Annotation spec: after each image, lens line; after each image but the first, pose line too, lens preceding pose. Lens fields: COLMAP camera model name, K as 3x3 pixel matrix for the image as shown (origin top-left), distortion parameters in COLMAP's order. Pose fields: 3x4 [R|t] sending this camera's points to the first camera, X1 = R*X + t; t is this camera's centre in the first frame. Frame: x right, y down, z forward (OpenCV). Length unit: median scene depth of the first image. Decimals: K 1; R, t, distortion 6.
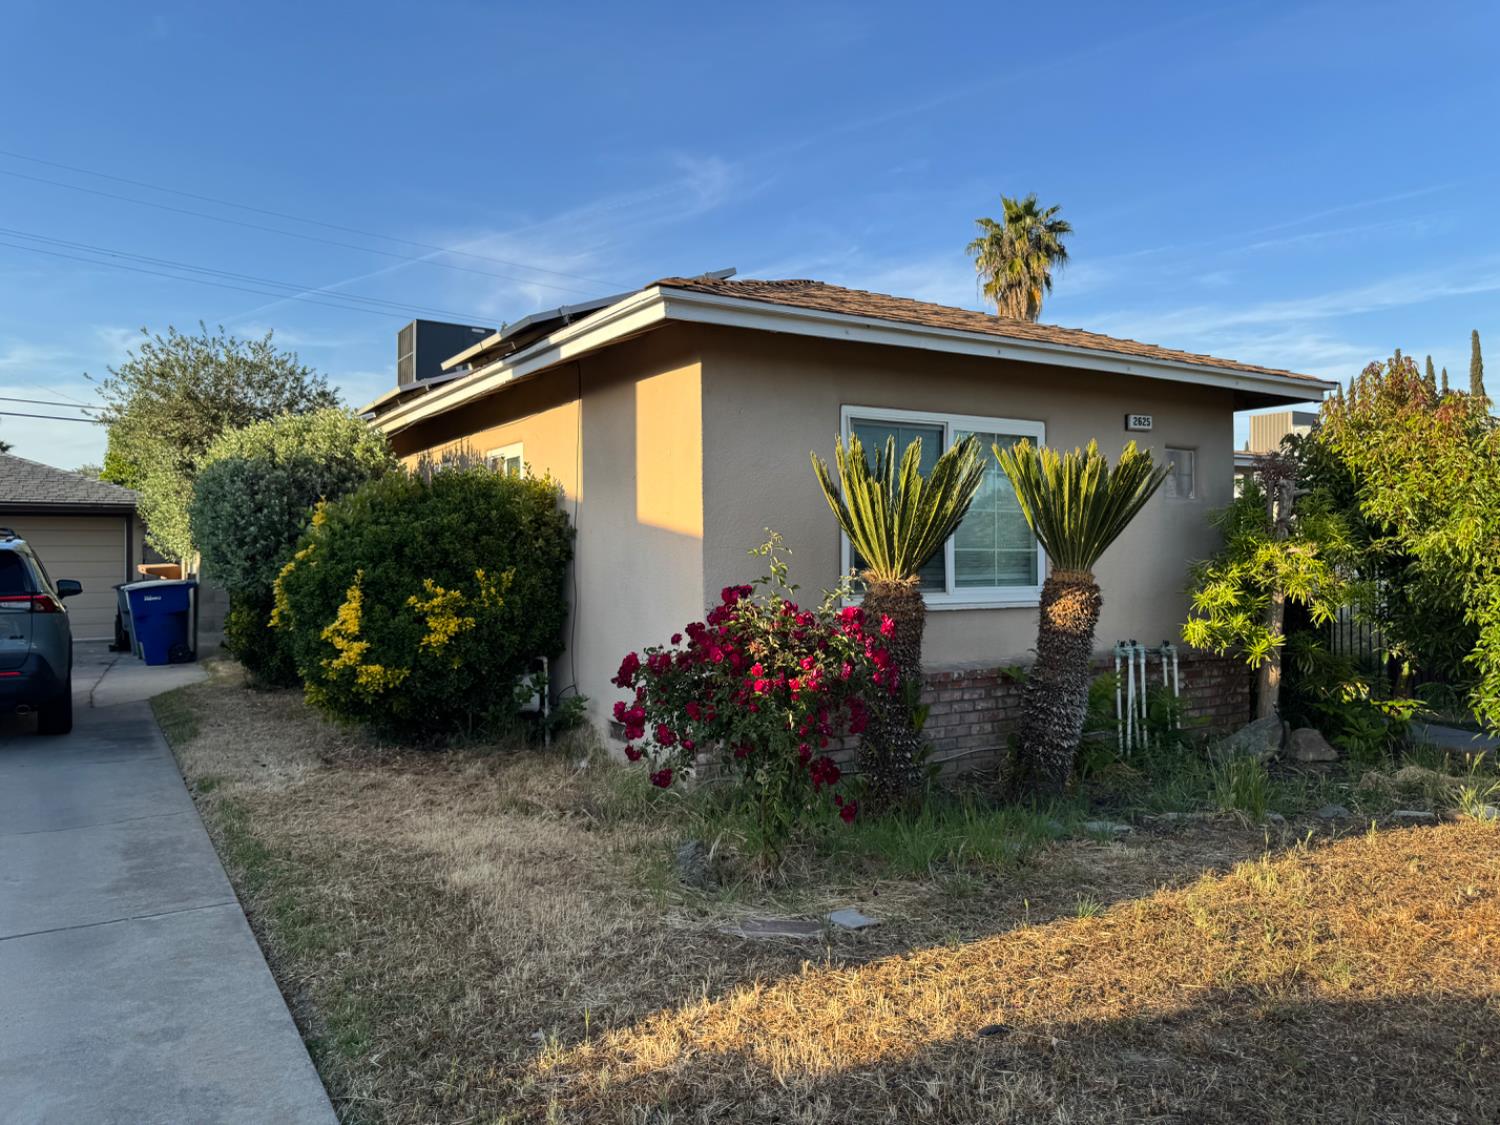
lens RADIAL K [[1070.9, 0, 755.8], [0, 1070.9, 559.0], [0, 0, 1]] dist [0.184785, -0.359812]
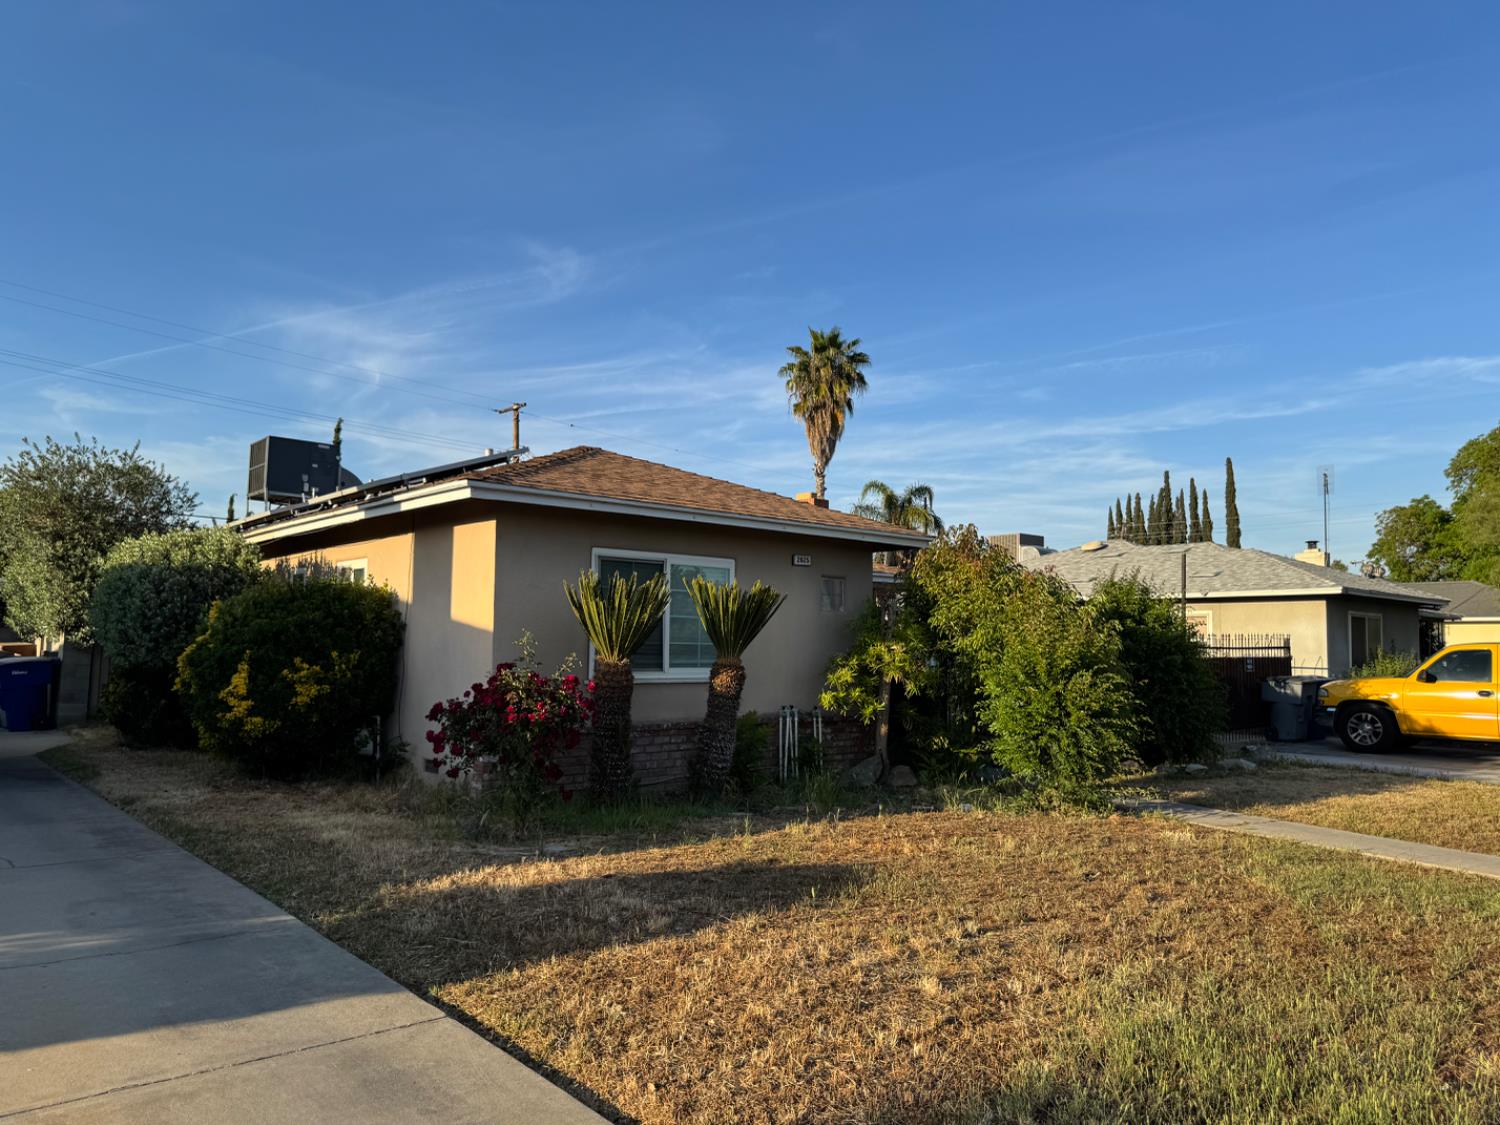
lens RADIAL K [[1080.7, 0, 757.4], [0, 1080.7, 571.1], [0, 0, 1]] dist [0.094106, -0.183056]
pose [[0.988336, 0.028222, 0.149654, 0.077289], [-0.017416, 0.997178, -0.073029, -0.000476], [-0.151293, 0.069571, 0.986038, -0.511559]]
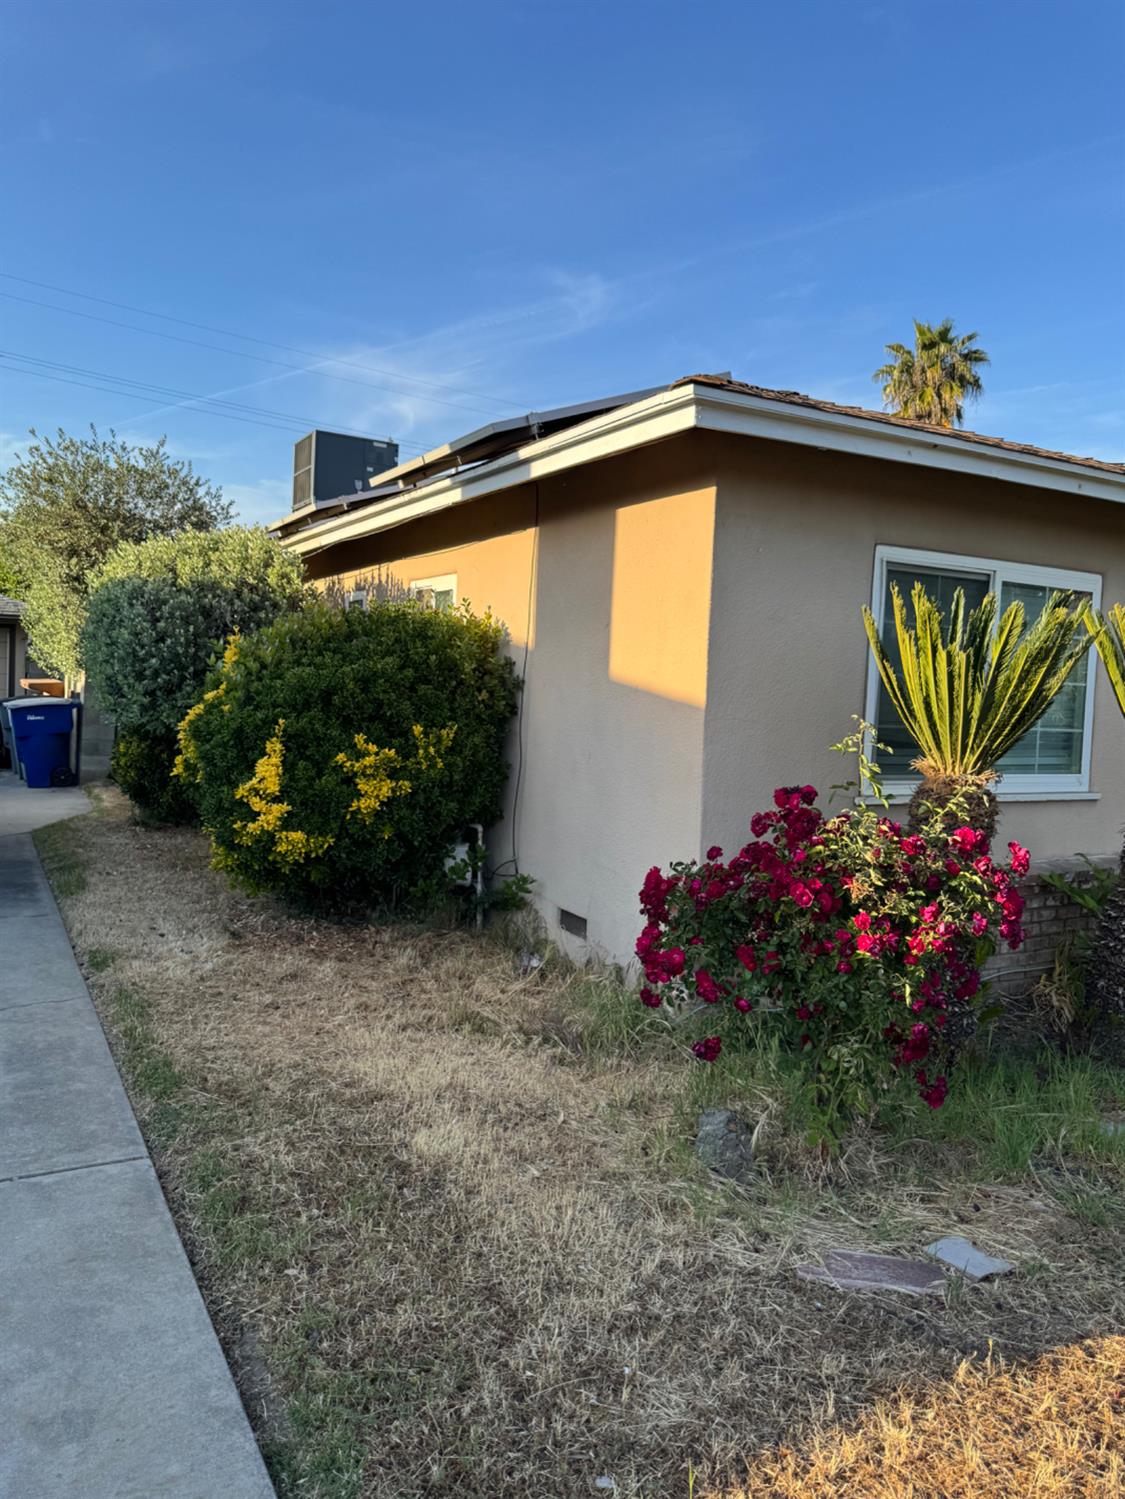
lens RADIAL K [[1070.2, 0, 568.6], [0, 1070.2, 742.6], [0, 0, 1]] dist [0.184785, -0.359812]
pose [[0.997904, 0.047335, -0.044125, -0.098373], [-0.045053, 0.997664, 0.051357, -0.025438], [0.046453, -0.049262, 0.997705, 0.159267]]
